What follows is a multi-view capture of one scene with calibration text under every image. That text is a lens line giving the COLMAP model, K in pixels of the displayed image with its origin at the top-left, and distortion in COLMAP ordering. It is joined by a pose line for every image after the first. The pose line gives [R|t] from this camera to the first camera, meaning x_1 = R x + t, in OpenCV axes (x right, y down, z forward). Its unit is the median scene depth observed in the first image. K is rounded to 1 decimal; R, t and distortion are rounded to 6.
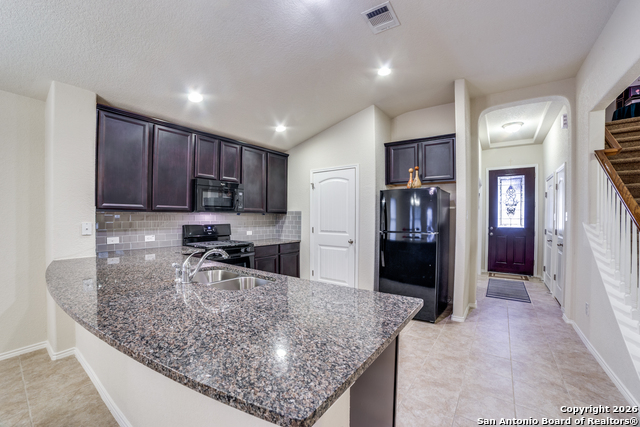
lens RADIAL K [[271.1, 0, 316.1], [0, 271.1, 216.2], [0, 0, 1]] dist [-0.046613, 0.008127]
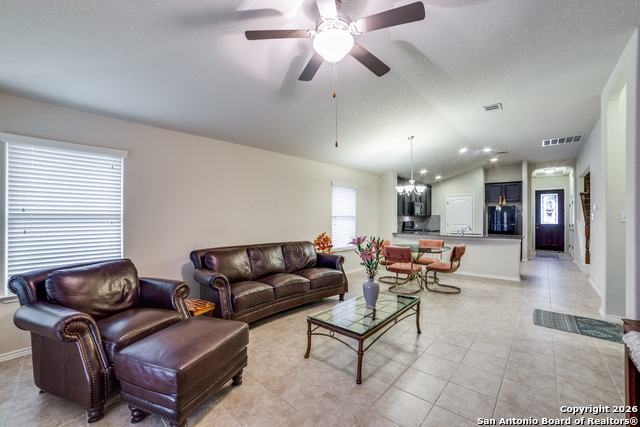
lens RADIAL K [[271.1, 0, 313.3], [0, 271.1, 215.8], [0, 0, 1]] dist [-0.046613, 0.008127]
pose [[0.993986, -0.005691, -0.109361, -0.901674], [0.004542, 0.999932, -0.010758, 0.002036], [0.109415, 0.010197, 0.993944, -1.288311]]
